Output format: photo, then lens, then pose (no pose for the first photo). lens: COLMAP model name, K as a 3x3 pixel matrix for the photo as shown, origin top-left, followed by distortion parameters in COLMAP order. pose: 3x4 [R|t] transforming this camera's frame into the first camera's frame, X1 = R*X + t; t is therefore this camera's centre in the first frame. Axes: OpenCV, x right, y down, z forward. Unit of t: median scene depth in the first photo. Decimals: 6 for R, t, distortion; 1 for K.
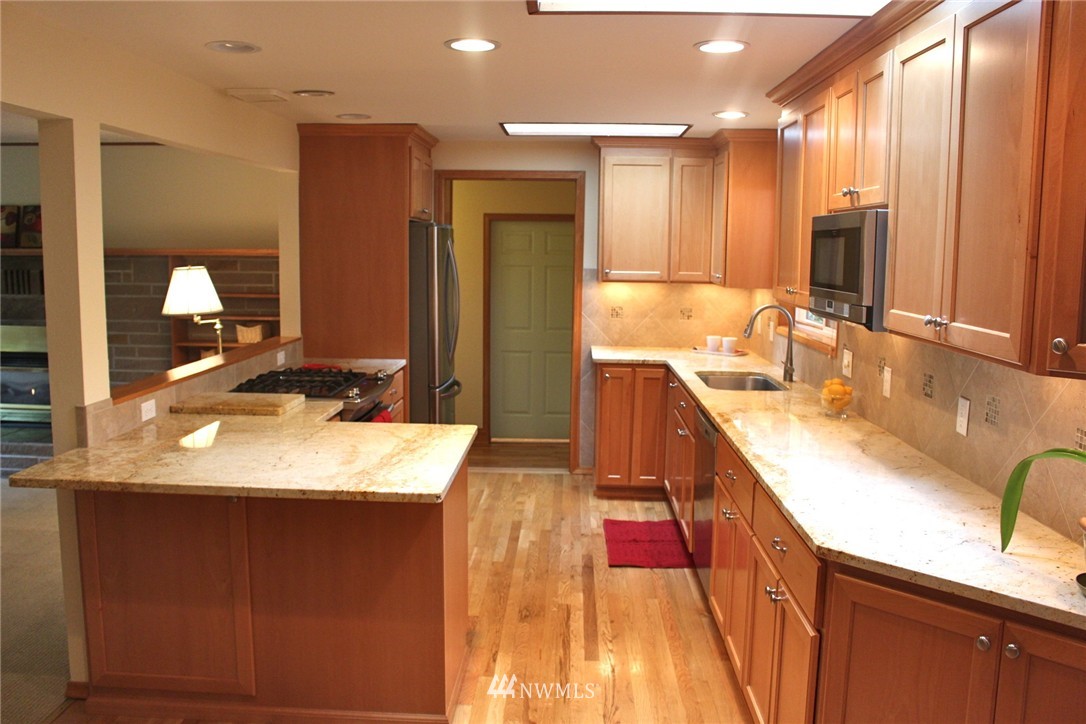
lens RADIAL K [[901.4, 0, 543.0], [0, 901.4, 362.0], [0, 0, 1]] dist [-0.162855, 0.125430]
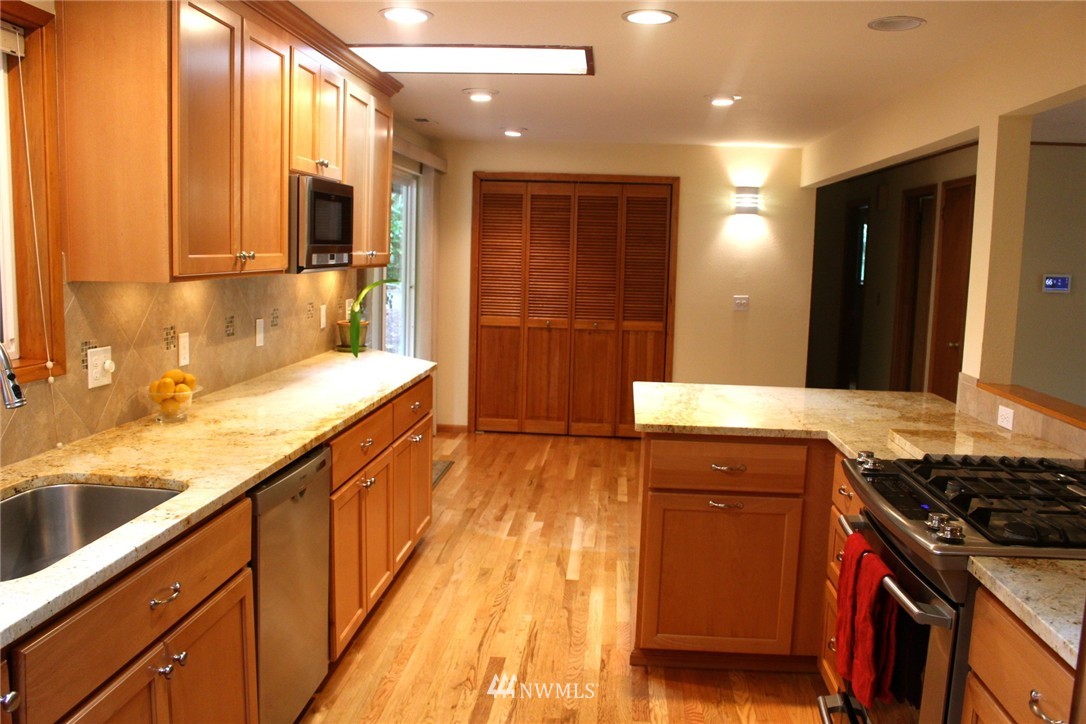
lens RADIAL K [[901.4, 0, 543.0], [0, 901.4, 362.0], [0, 0, 1]] dist [-0.162855, 0.125430]
pose [[-0.997656, -0.047325, 0.049431, -0.014308], [-0.033430, 0.967307, 0.251396, -0.124525], [-0.059712, 0.249154, -0.966621, 1.130907]]
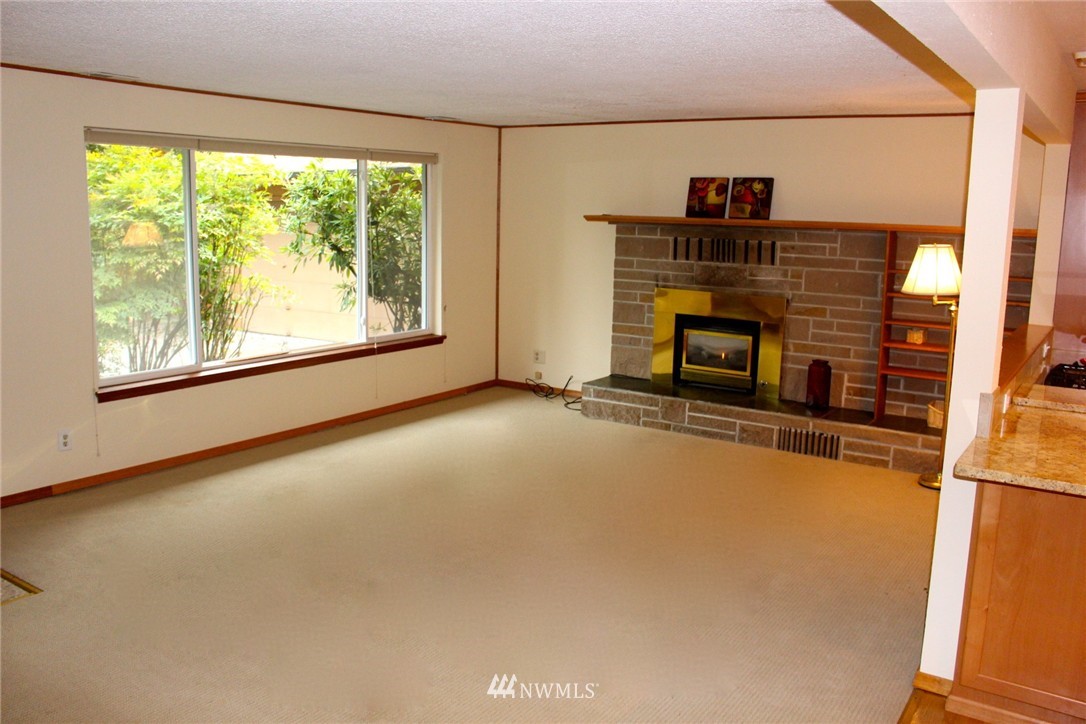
lens RADIAL K [[901.4, 0, 543.0], [0, 901.4, 362.0], [0, 0, 1]] dist [-0.162855, 0.125430]
pose [[0.850778, 0.089097, -0.517918, -0.245756], [-0.072733, 0.996002, 0.051864, 0.001031], [0.520468, -0.006455, 0.853857, -0.041415]]
